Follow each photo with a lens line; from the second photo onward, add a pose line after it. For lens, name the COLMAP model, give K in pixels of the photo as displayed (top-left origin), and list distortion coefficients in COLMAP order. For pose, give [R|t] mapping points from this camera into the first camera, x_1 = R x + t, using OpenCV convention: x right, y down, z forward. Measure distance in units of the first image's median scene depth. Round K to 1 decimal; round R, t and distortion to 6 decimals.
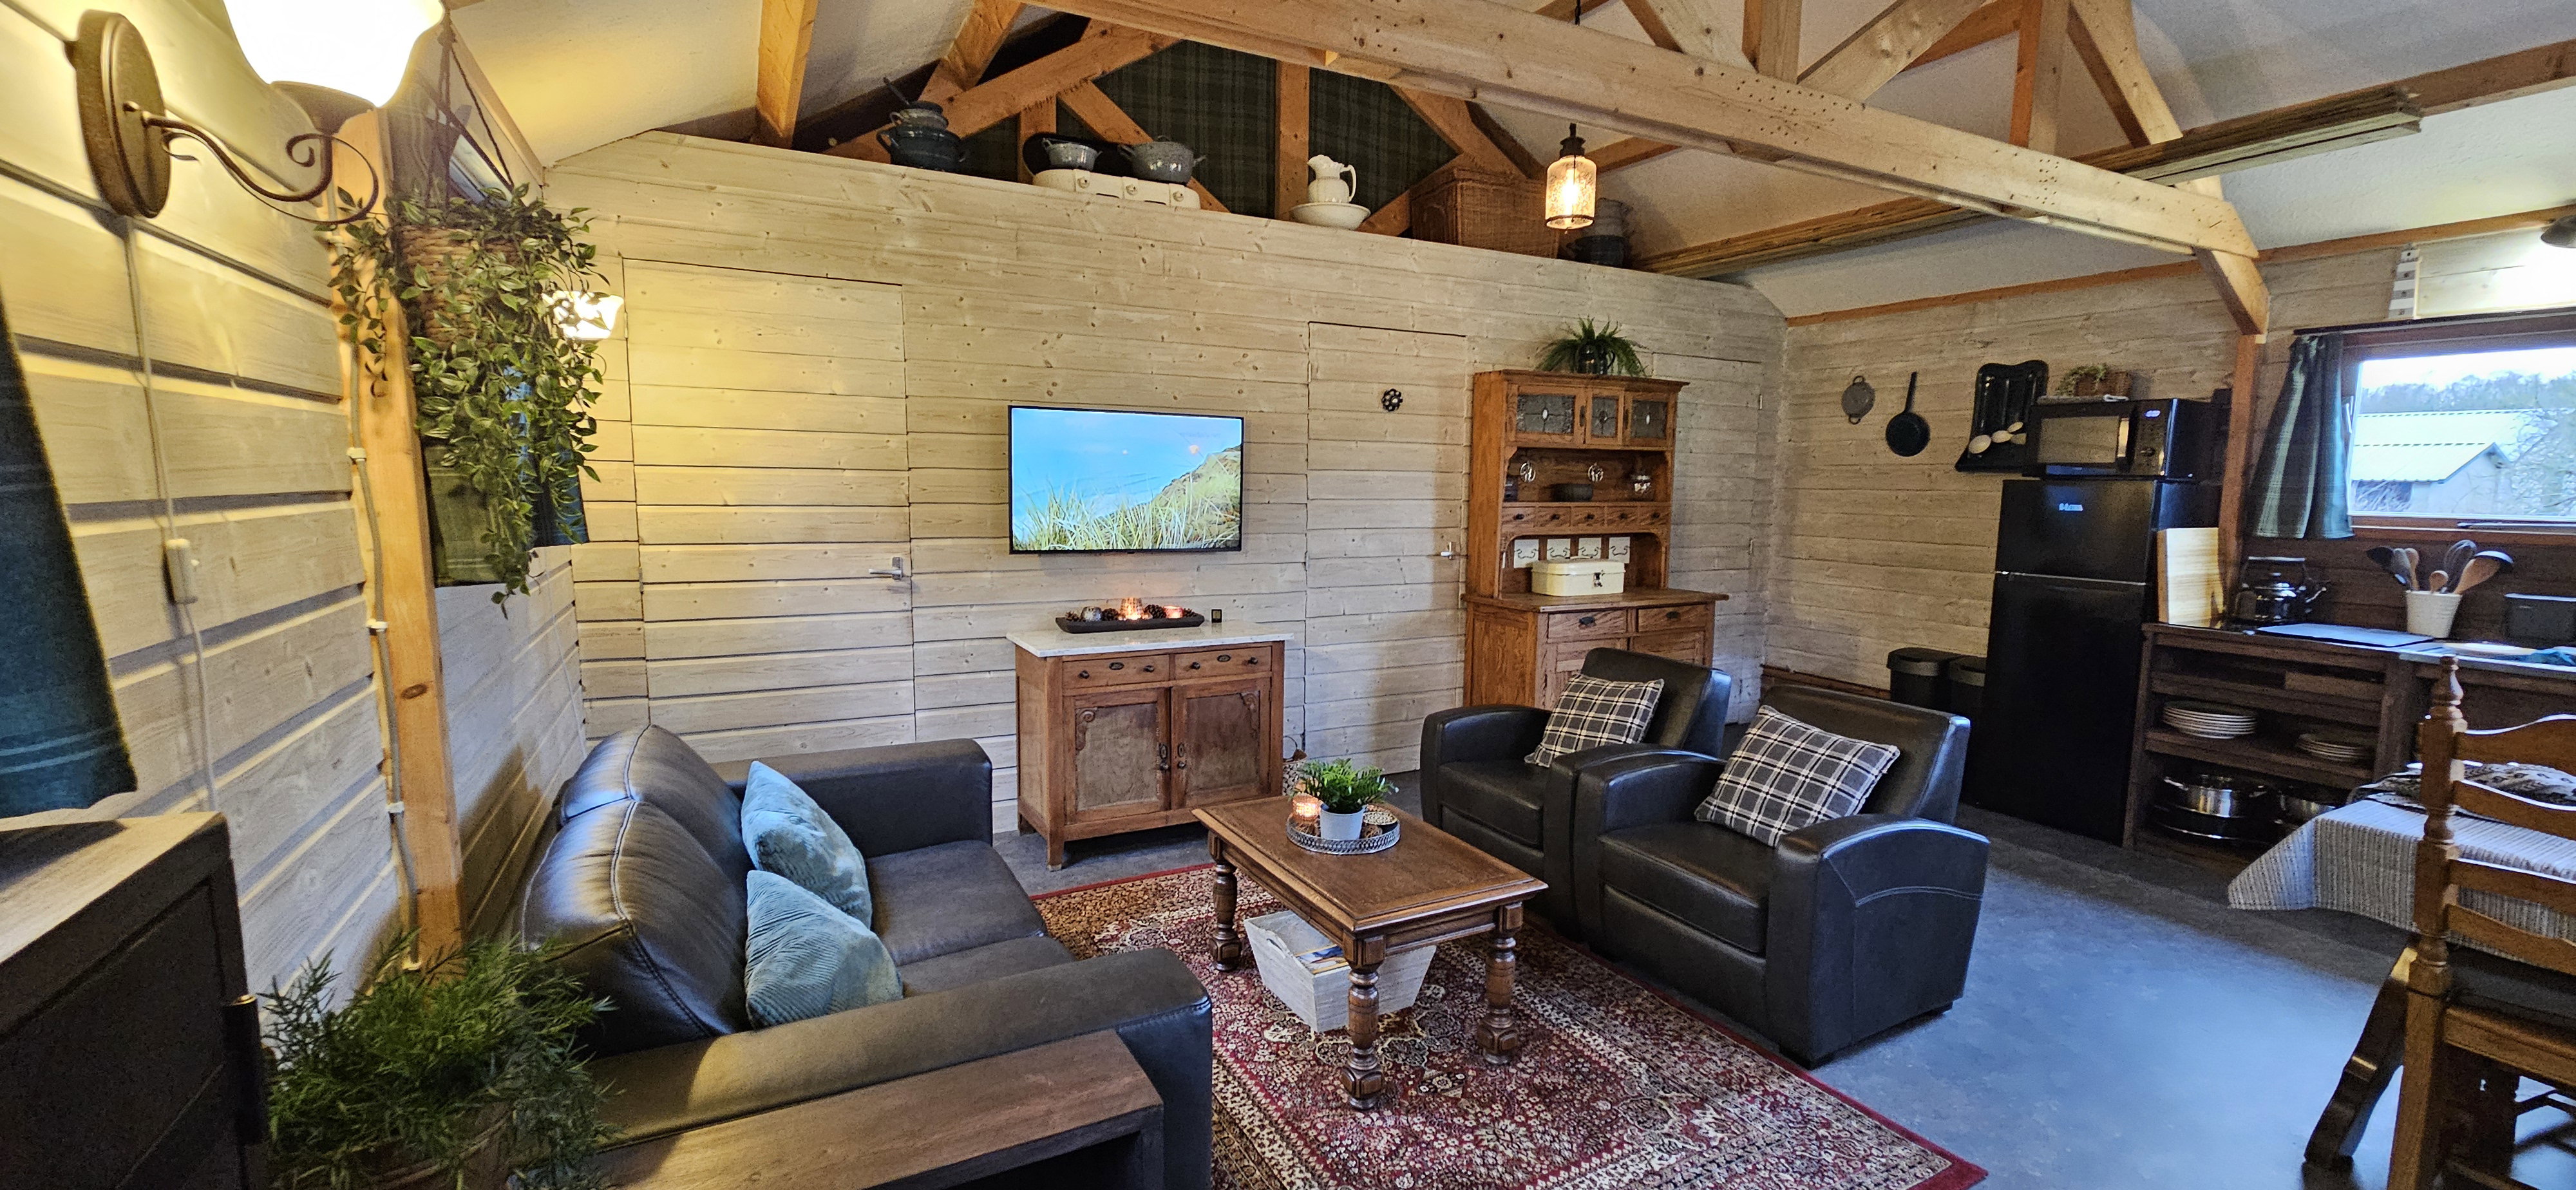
lens RADIAL K [[1049.4, 0, 1297.2], [0, 1049.4, 606.7], [0, 0, 1]] dist [0.002762, -0.000615]
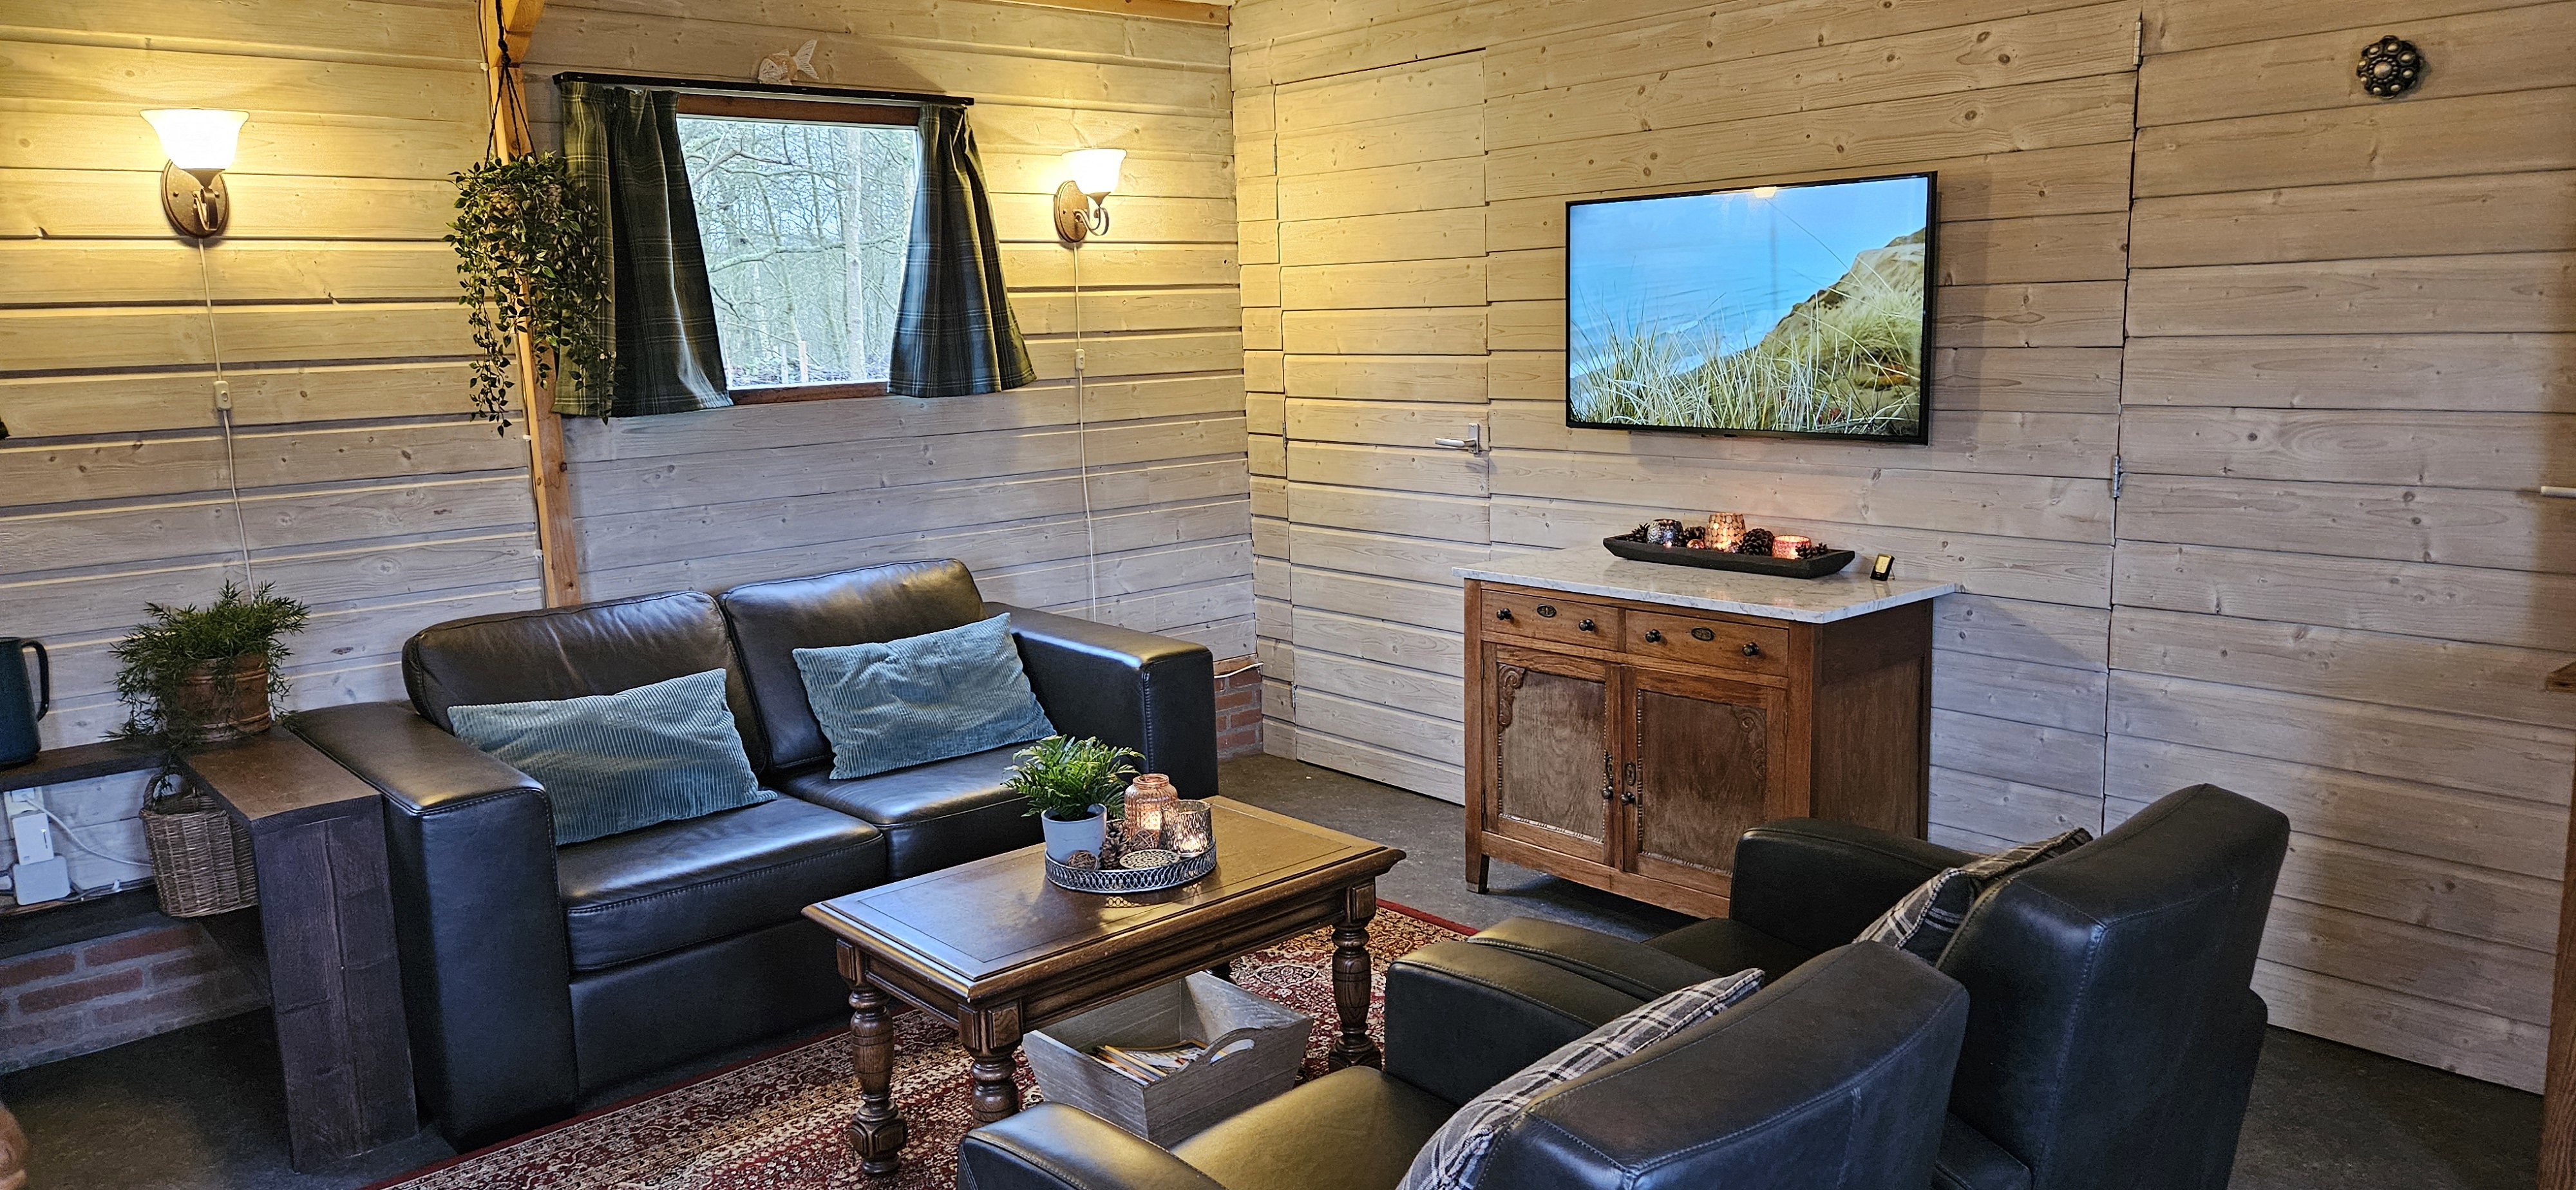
lens RADIAL K [[1748.7, 0, 1359.9], [0, 1748.7, 595.2], [0, 0, 1]] dist [0.053358, -0.016279]
pose [[0.235259, 0.139024, -0.961939, 0.711874], [-0.084282, 0.988907, 0.122308, -0.063228], [0.968272, 0.052300, 0.244366, 0.550785]]
